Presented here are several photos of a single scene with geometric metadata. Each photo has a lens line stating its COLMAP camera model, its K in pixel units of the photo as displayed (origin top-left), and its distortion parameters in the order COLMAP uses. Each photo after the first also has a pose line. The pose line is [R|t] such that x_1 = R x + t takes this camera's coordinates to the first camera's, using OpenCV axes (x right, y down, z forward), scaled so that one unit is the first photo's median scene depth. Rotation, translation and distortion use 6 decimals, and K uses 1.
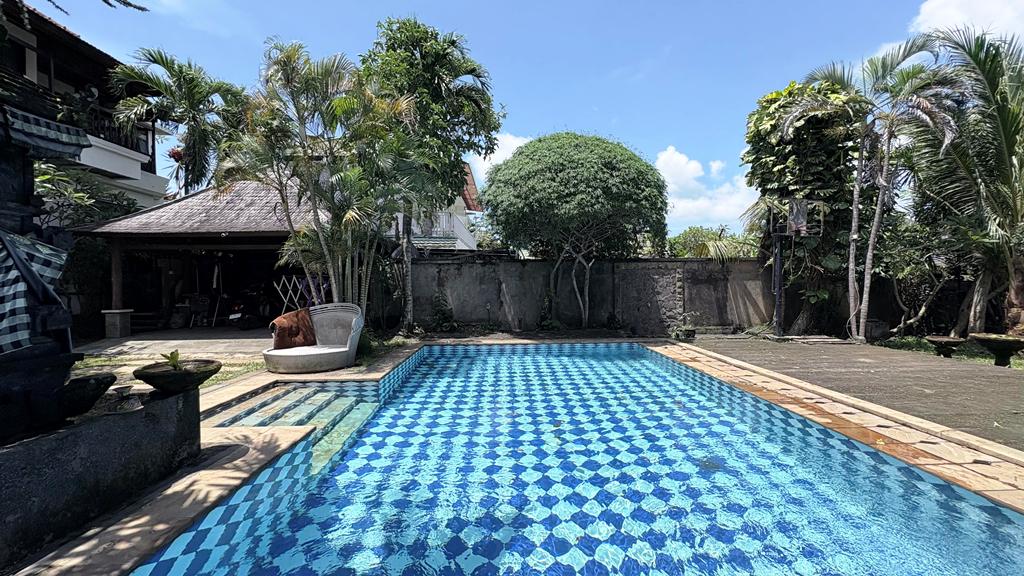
lens RADIAL K [[406.8, 0, 514.4], [0, 406.8, 287.7], [0, 0, 1]] dist [0.001024, -0.000161]
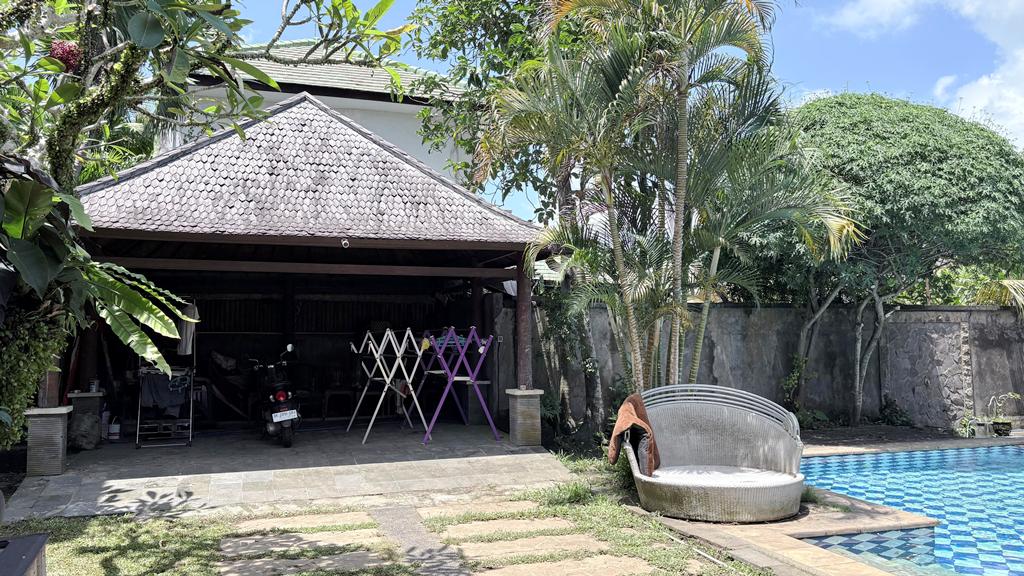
lens RADIAL K [[764.1, 0, 516.8], [0, 764.1, 287.0], [0, 0, 1]] dist [0.022122, 0.002656]
pose [[0.960806, 0.023521, 0.276222, -0.734044], [-0.000262, 0.996471, -0.083940, -0.003198], [-0.277222, 0.080578, 0.957421, 0.085126]]
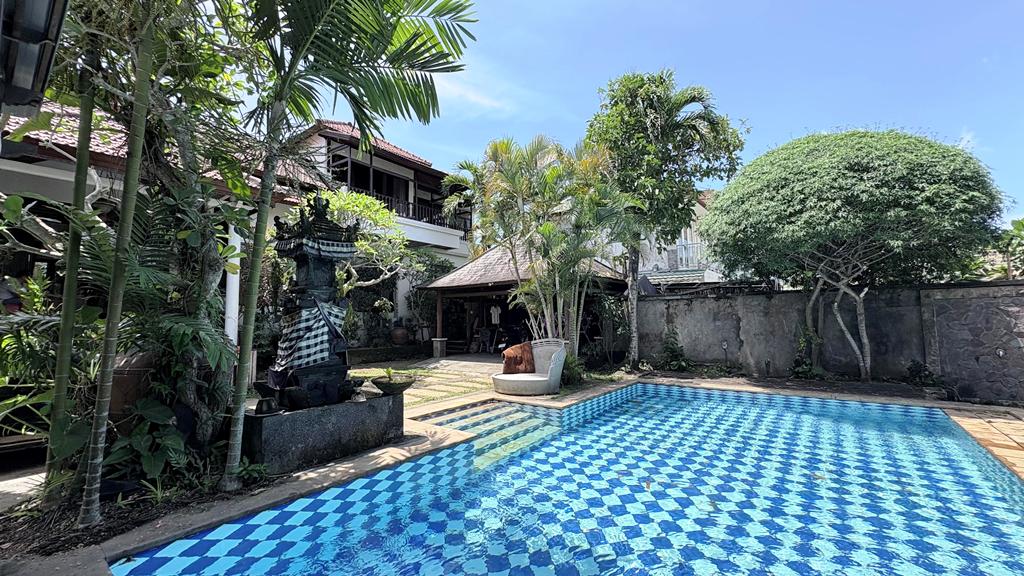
lens RADIAL K [[406.8, 0, 514.9], [0, 406.8, 288.3], [0, 0, 1]] dist [0.001024, -0.000161]
pose [[0.775958, -0.049643, -0.628828, 0.184742], [-0.000233, 0.996876, -0.078987, -0.010987], [0.630784, 0.061437, 0.773522, 0.013228]]
